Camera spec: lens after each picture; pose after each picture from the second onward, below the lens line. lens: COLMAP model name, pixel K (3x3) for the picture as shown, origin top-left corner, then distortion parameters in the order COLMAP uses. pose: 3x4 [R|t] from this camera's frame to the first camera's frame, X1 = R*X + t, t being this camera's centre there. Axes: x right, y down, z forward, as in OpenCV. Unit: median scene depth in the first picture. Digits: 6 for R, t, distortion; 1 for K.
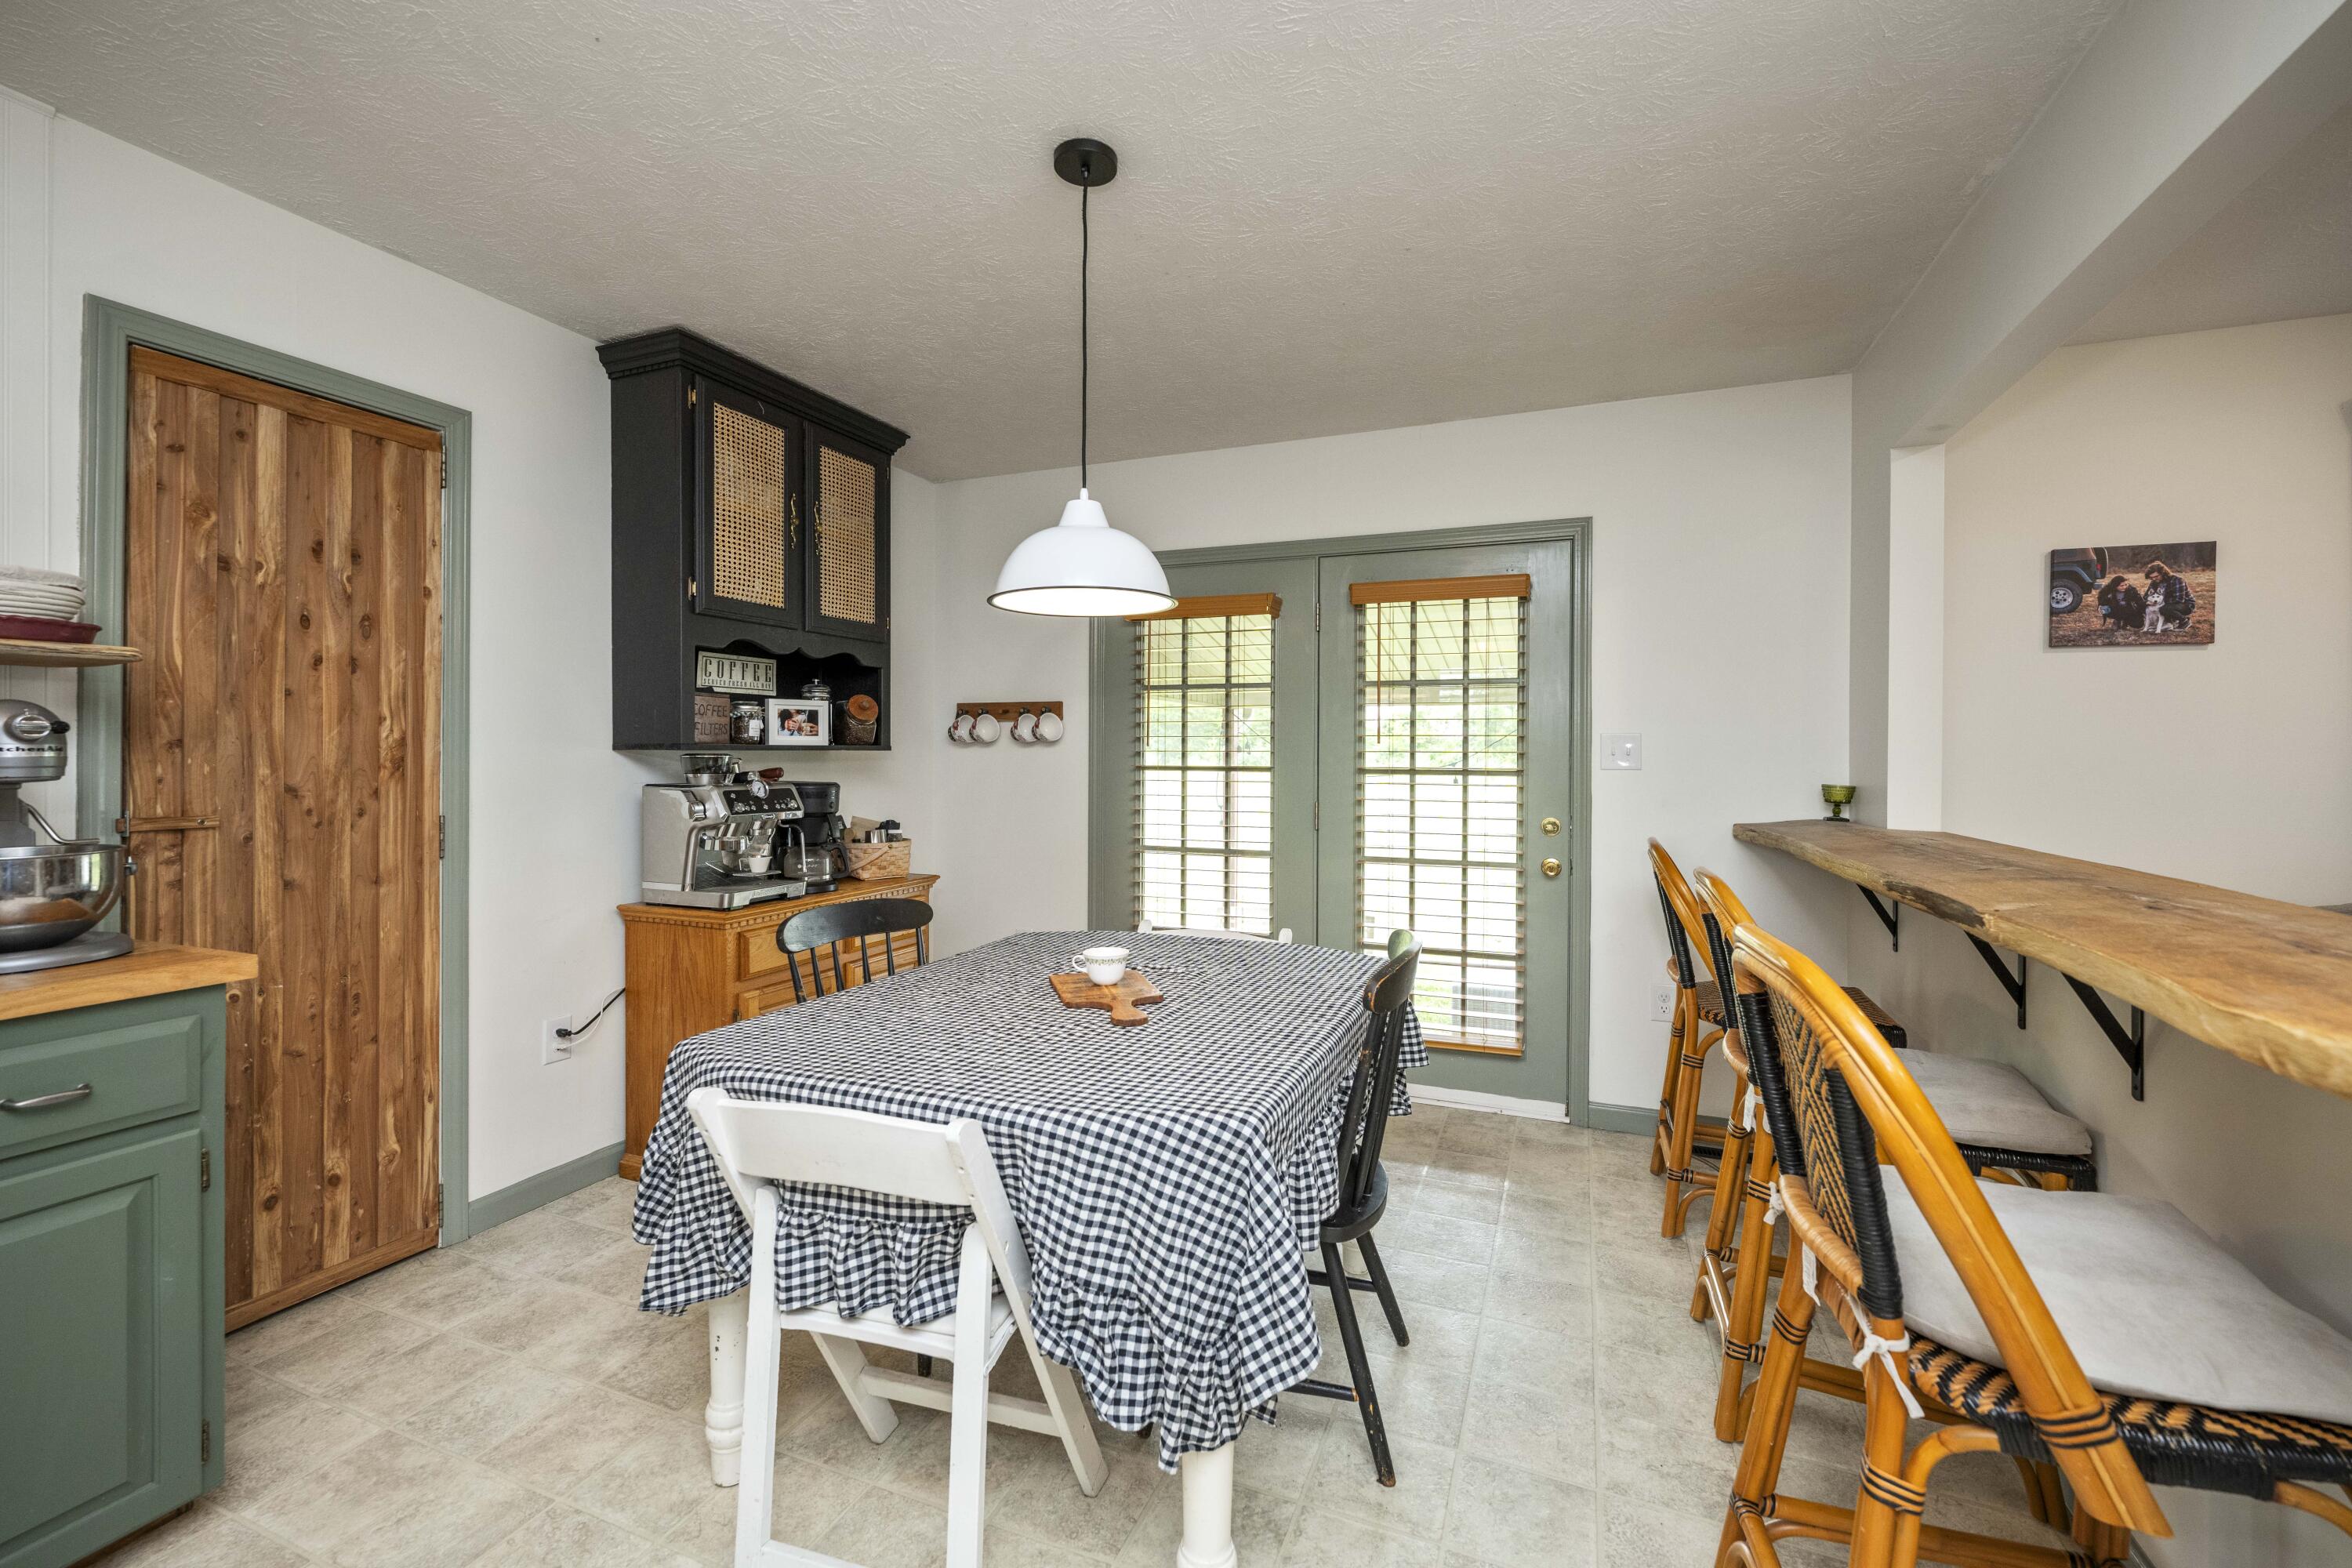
lens RADIAL K [[978.1, 0, 1178.8], [0, 978.1, 759.7], [0, 0, 1]] dist [0.000364, -0.000161]
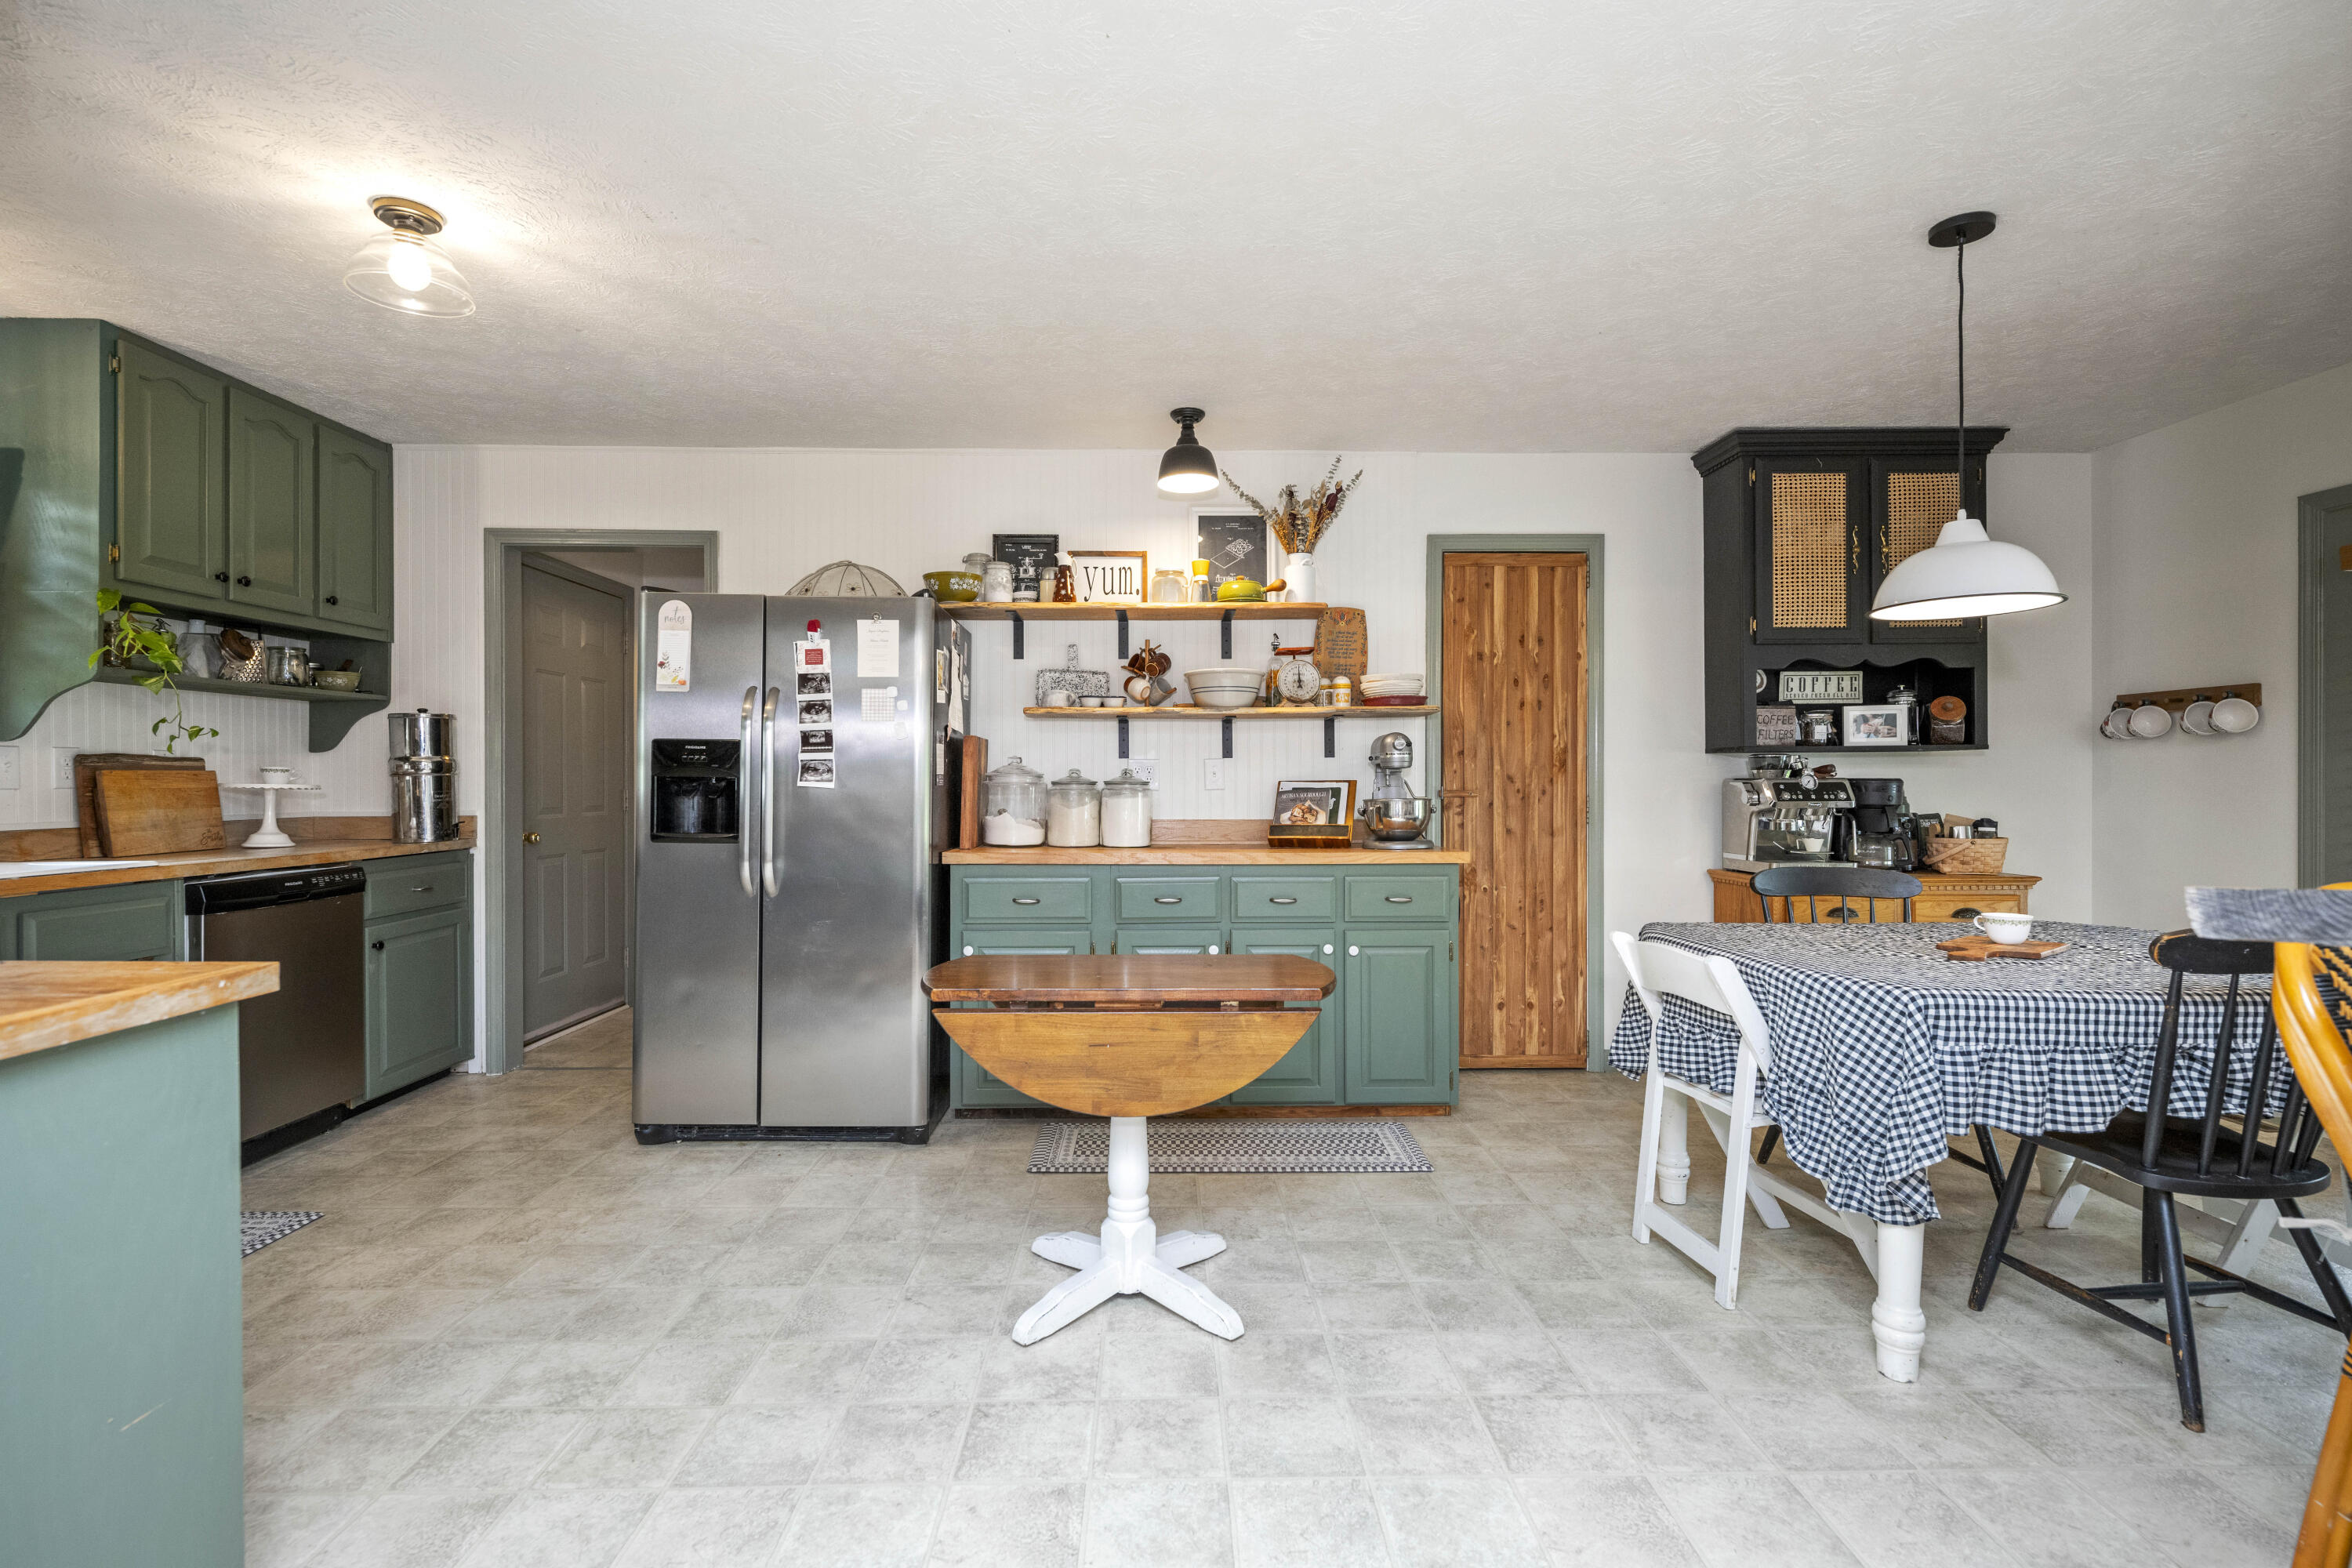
lens RADIAL K [[1071.3, 0, 1164.8], [0, 1071.3, 784.5], [0, 0, 1]] dist [-0.005950, -0.000018]
pose [[0.390512, -0.003085, -0.920593, 0.496932], [0.002385, 0.999994, -0.002339, 0.035584], [0.920595, -0.001282, 0.390518, -0.262041]]
